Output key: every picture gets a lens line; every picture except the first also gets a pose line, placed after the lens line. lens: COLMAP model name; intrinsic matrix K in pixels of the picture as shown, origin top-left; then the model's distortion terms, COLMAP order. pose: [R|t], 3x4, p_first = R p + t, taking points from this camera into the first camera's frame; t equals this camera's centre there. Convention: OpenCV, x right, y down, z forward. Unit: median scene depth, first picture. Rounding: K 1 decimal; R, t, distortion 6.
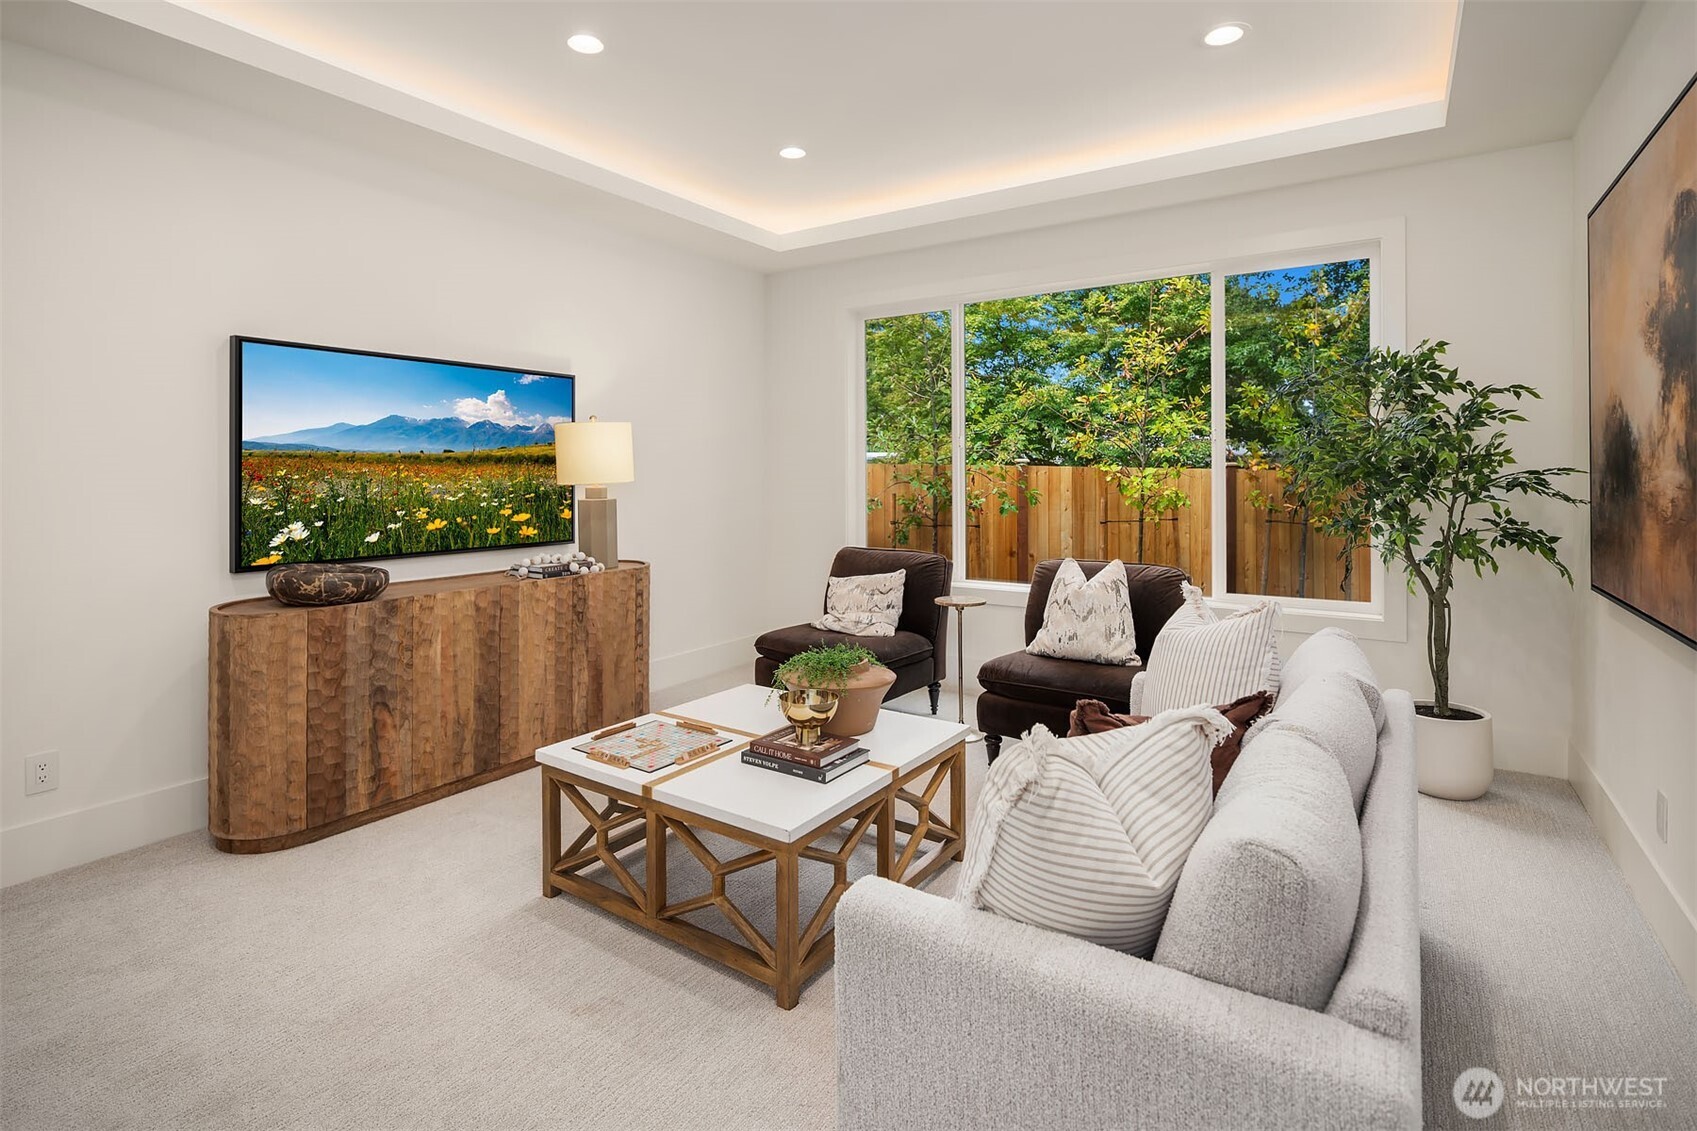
lens RADIAL K [[856.3, 0, 848.8], [0, 856.3, 455.5], [0, 0, 1]] dist [-0.001894, -0.000102]
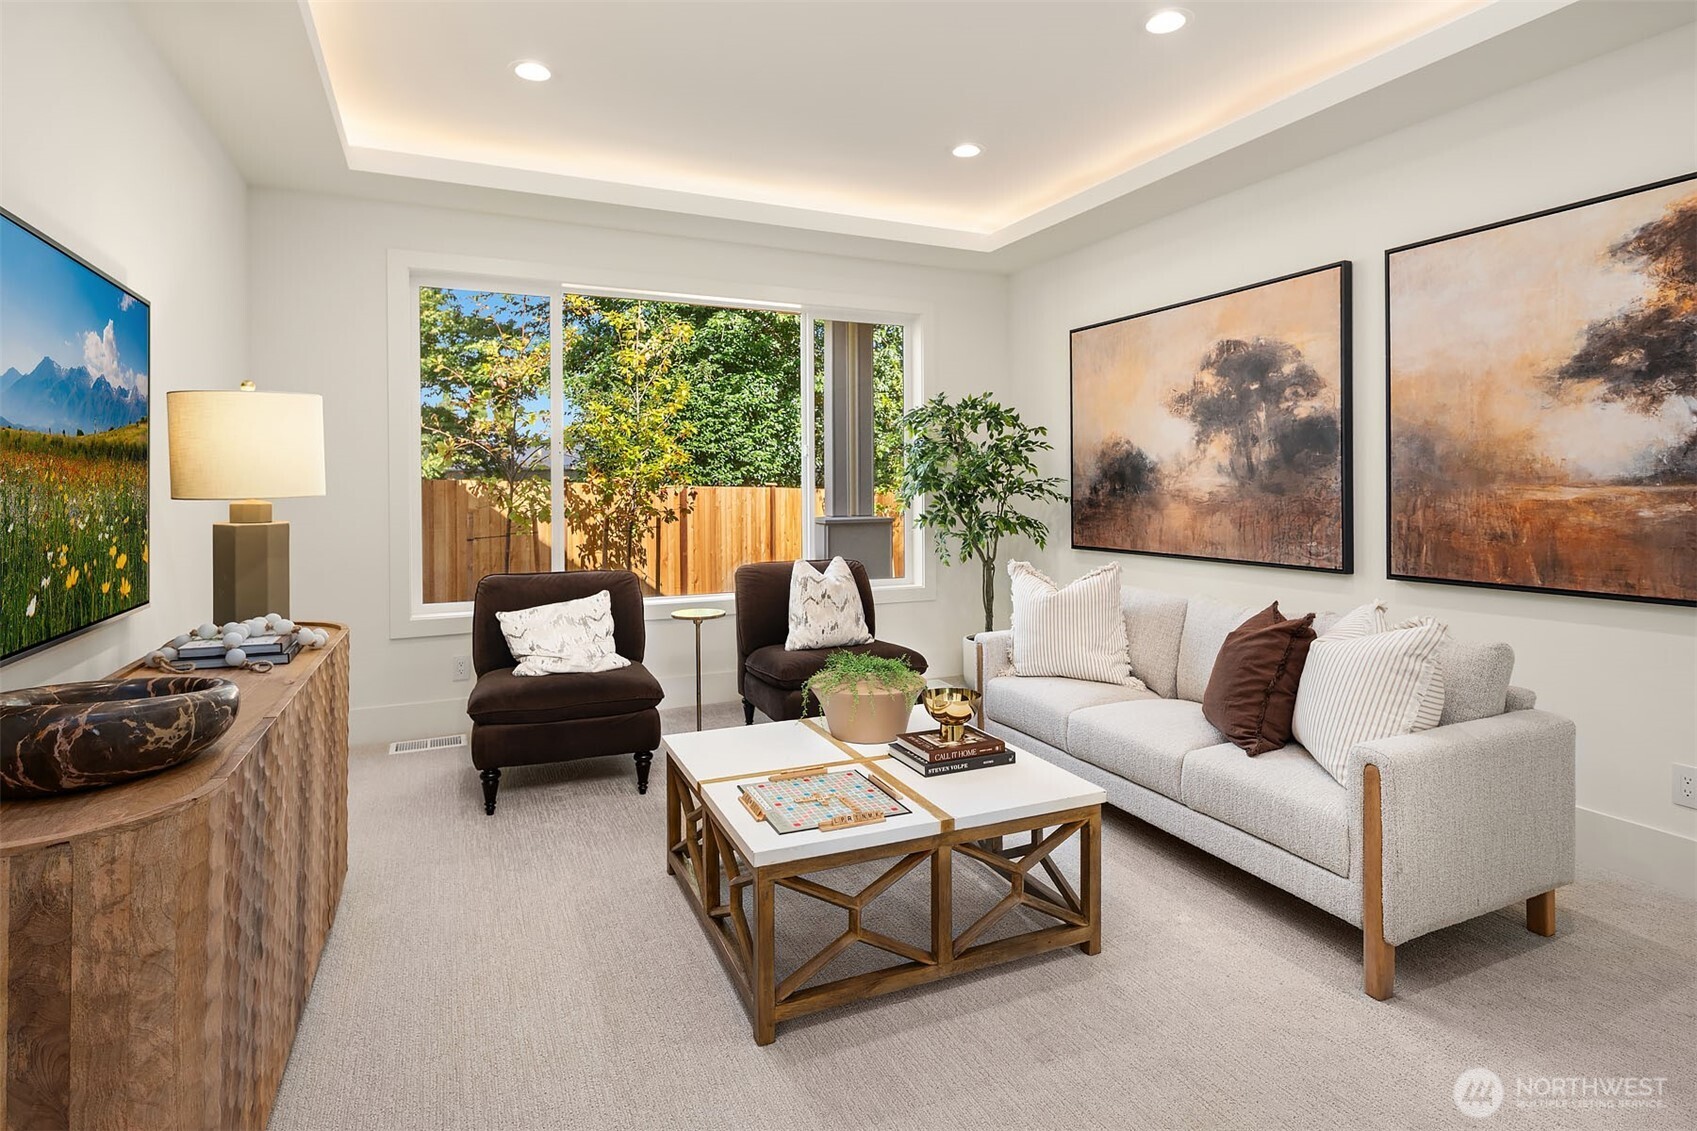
lens RADIAL K [[861.1, 0, 847.5], [0, 861.1, 482.3], [0, 0, 1]] dist [-0.000510, -0.000945]
pose [[0.518542, 0.002445, 0.855049, -0.770119], [-0.012890, 0.999905, 0.004958, 0.018902], [-0.854955, -0.013593, 0.518524, 0.447800]]
